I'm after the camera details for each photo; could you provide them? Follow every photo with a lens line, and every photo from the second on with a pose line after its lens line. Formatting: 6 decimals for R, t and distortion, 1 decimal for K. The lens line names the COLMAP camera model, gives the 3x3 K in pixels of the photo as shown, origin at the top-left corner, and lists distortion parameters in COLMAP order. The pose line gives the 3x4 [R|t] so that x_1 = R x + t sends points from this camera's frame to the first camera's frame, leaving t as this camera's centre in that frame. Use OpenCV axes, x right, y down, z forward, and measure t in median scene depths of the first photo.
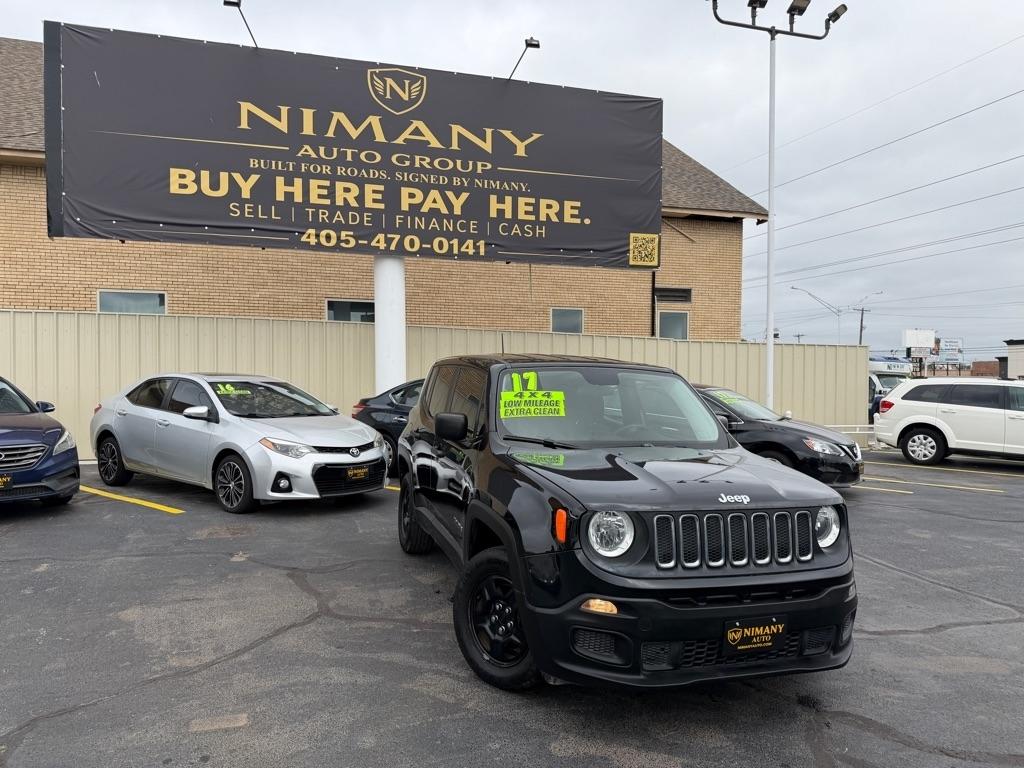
lens RADIAL K [[725.0, 0, 512.8], [0, 725.0, 405.3], [0, 0, 1]] dist [0.042334, -0.054224]
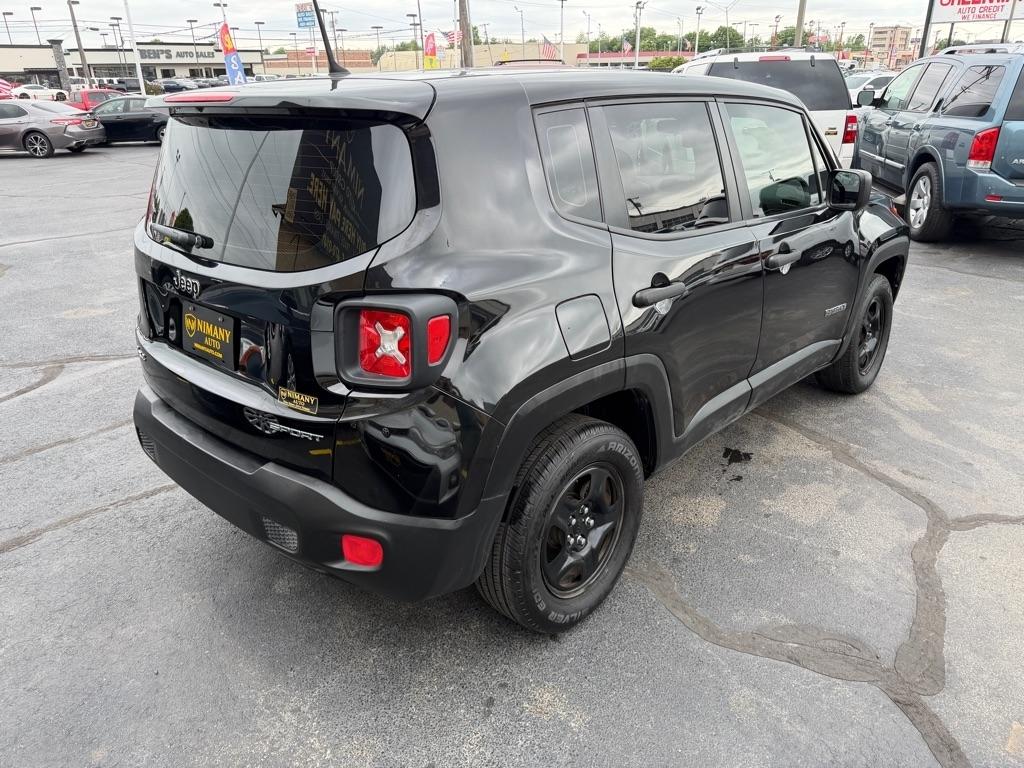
lens RADIAL K [[725.0, 0, 514.6], [0, 725.0, 378.3], [0, 0, 1]] dist [0.042334, -0.054224]
pose [[-0.504546, -0.329111, 0.798197, -0.214855], [0.043696, 0.913579, 0.404306, -0.040826], [-0.862278, 0.238869, -0.446562, 0.632546]]
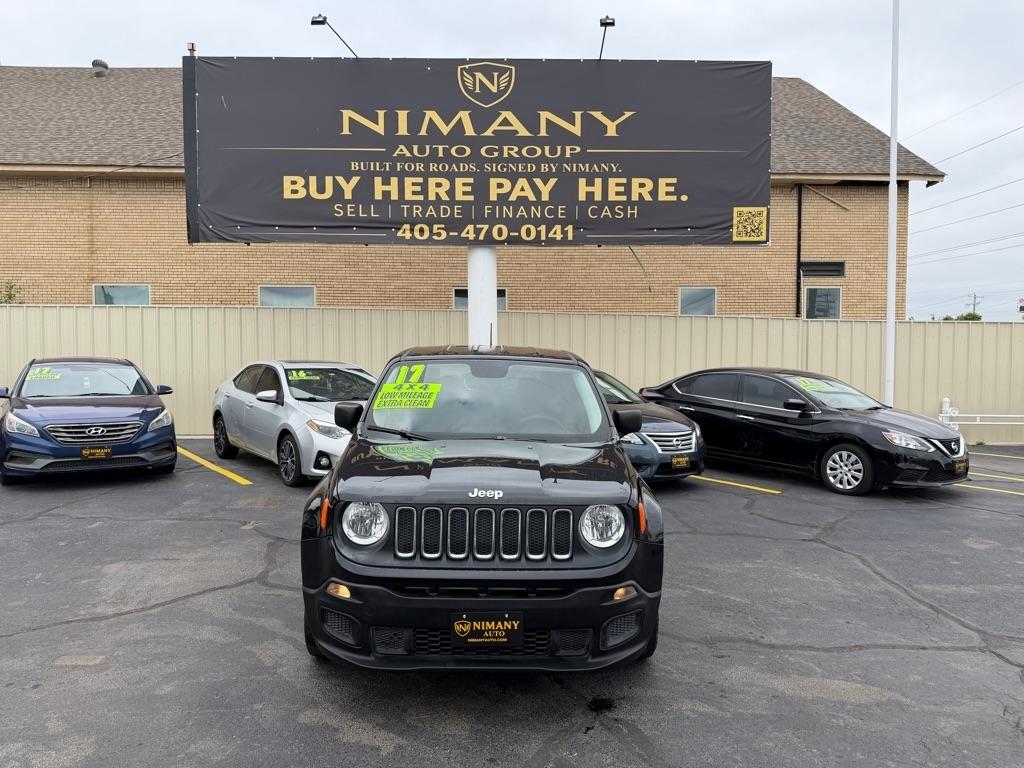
lens RADIAL K [[725.0, 0, 517.1], [0, 725.0, 401.9], [0, 0, 1]] dist [0.042334, -0.054224]
pose [[0.962720, 0.010562, -0.270294, 0.171358], [-0.004541, 0.999728, 0.022894, -0.006482], [0.270463, -0.020814, 0.962505, 0.012020]]
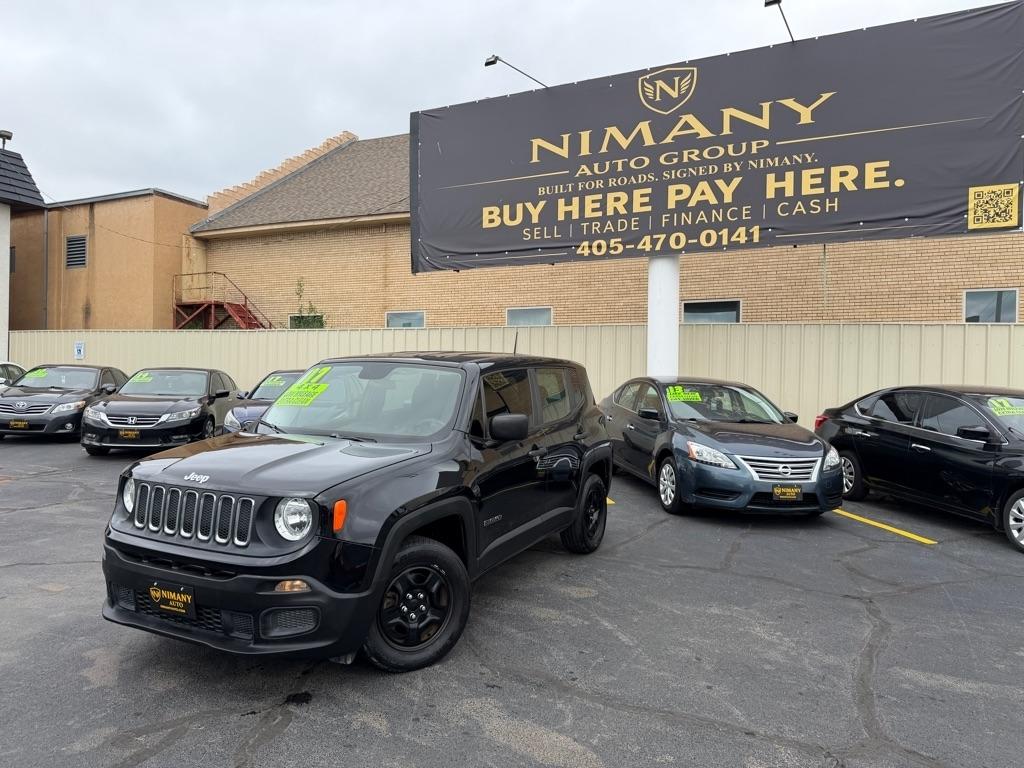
lens RADIAL K [[725.0, 0, 507.2], [0, 725.0, 393.3], [0, 0, 1]] dist [0.042334, -0.054224]
pose [[0.720523, 0.014448, -0.693281, 0.393529], [-0.029716, 0.999508, -0.010054, -0.000911], [0.692794, 0.027846, 0.720597, 0.145116]]
